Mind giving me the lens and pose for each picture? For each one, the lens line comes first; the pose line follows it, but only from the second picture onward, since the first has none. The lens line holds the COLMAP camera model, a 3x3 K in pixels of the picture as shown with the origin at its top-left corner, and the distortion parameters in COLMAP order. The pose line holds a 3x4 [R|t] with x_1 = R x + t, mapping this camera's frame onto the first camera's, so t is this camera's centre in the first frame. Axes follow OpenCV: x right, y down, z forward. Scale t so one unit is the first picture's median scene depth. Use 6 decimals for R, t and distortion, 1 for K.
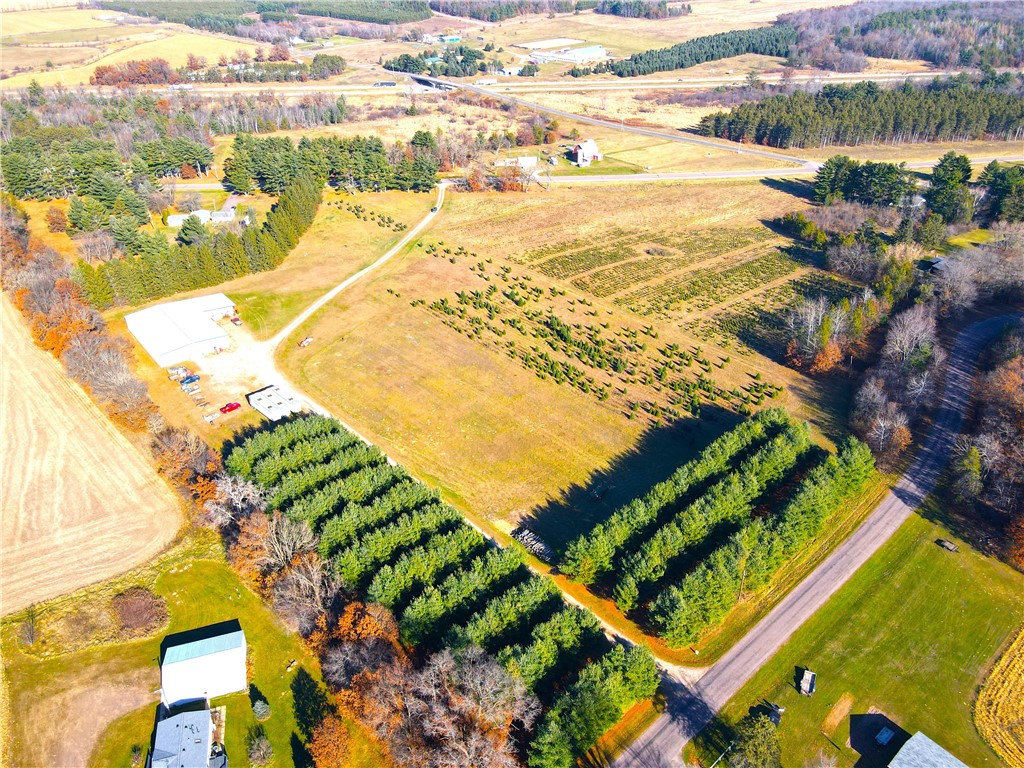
lens RADIAL K [[768.5, 0, 512.0], [0, 768.5, 384.0], [0, 0, 1]] dist [0.009074, 0.002220]
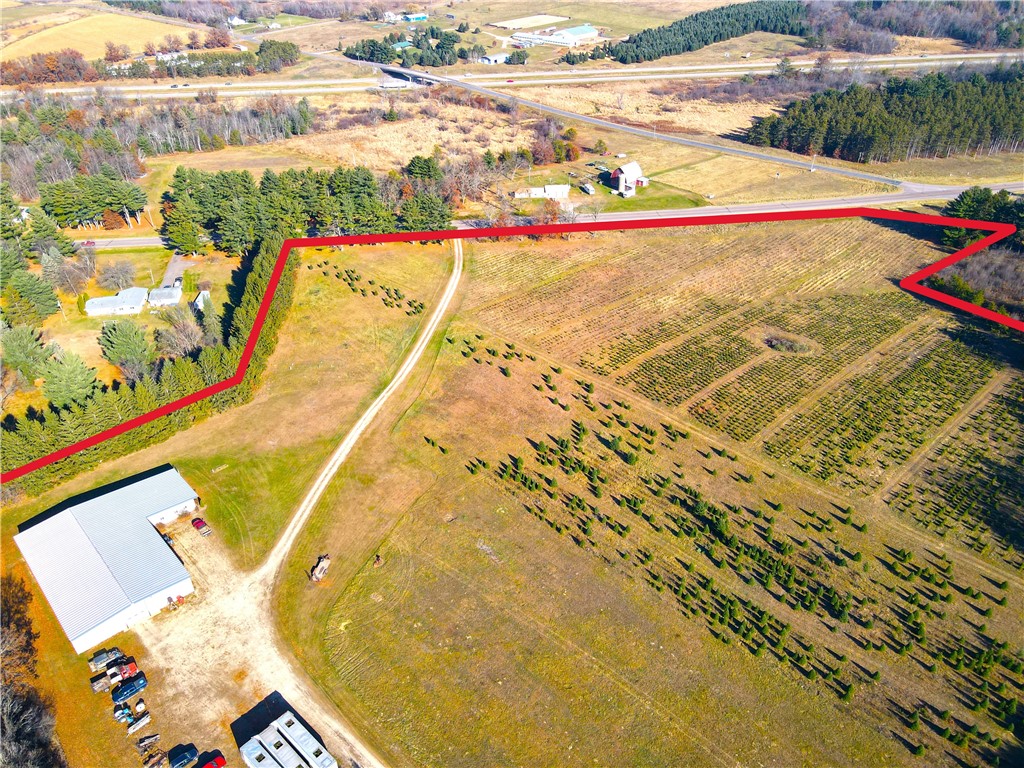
lens RADIAL K [[768.5, 0, 512.0], [0, 768.5, 384.0], [0, 0, 1]] dist [0.009074, 0.002220]
pose [[0.997320, -0.040270, 0.061088, -0.082543], [0.037892, 0.998497, 0.039596, -0.127246], [-0.062591, -0.037175, 0.997347, 0.214844]]
